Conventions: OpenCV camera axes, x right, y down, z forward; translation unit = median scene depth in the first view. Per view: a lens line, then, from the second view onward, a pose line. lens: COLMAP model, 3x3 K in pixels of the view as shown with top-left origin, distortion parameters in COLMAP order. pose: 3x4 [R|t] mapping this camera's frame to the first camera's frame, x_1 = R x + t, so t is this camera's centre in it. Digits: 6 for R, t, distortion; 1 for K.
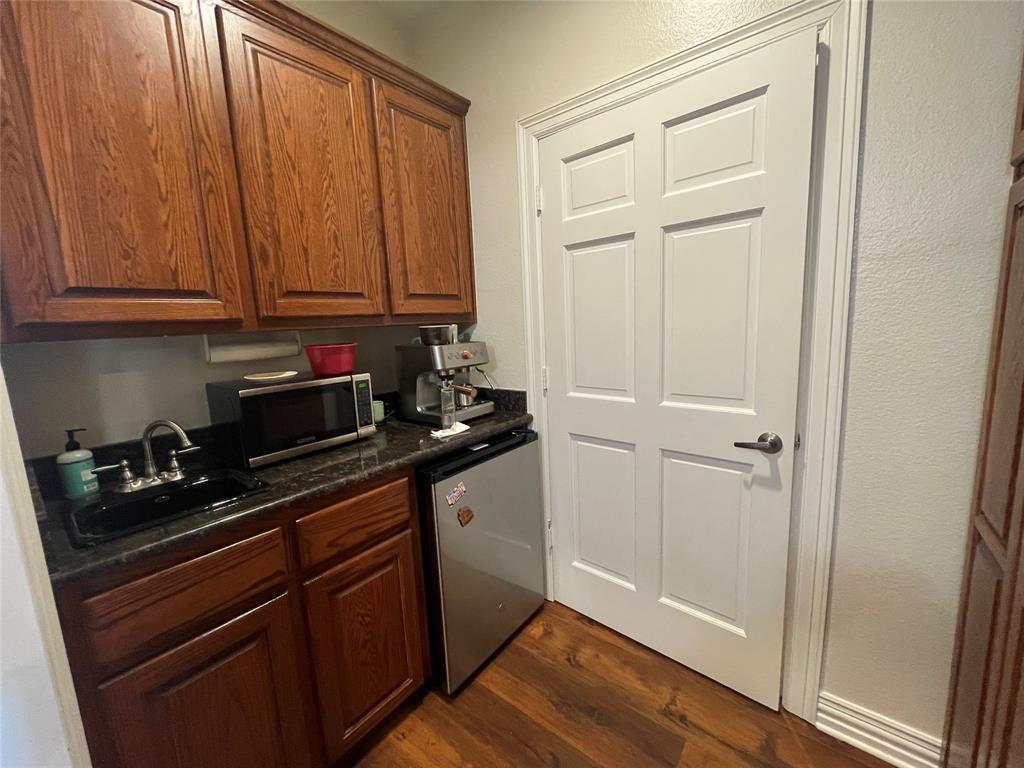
lens RADIAL K [[412.7, 0, 513.0], [0, 412.7, 383.8], [0, 0, 1]] dist [-0.002257, -0.000490]
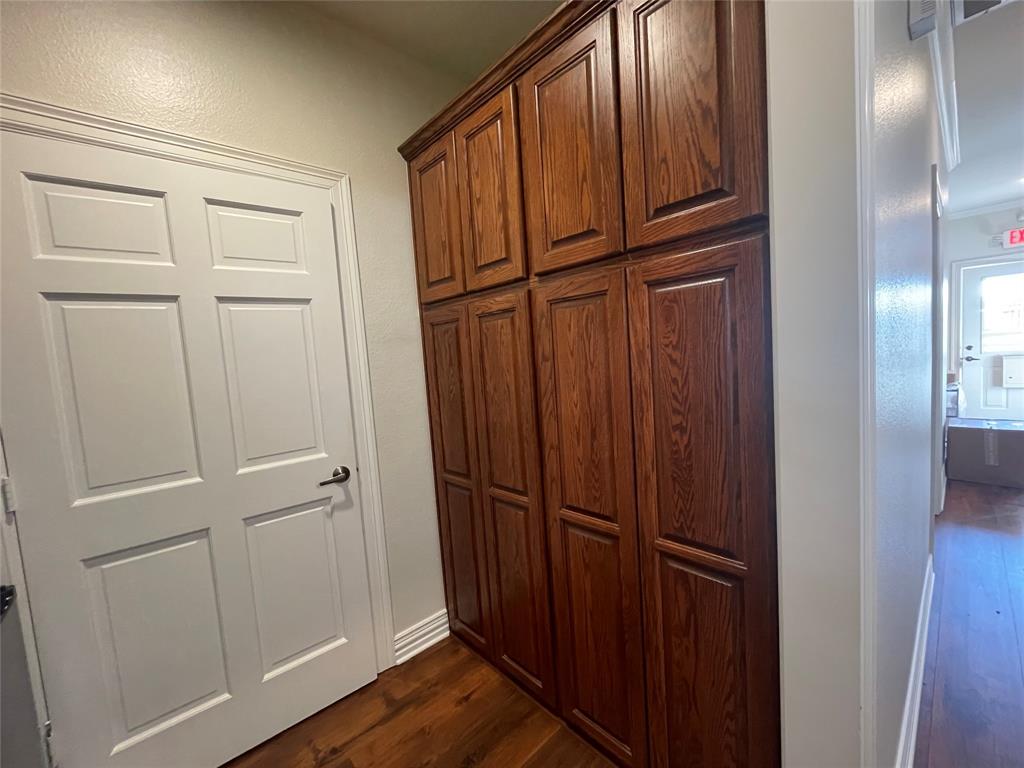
lens RADIAL K [[412.7, 0, 513.0], [0, 412.7, 383.8], [0, 0, 1]] dist [-0.002257, -0.000490]
pose [[0.164485, -0.040006, 0.985568, -0.515752], [0.204597, 0.978830, 0.005587, -0.030990], [-0.964927, 0.200725, 0.169188, 0.176402]]
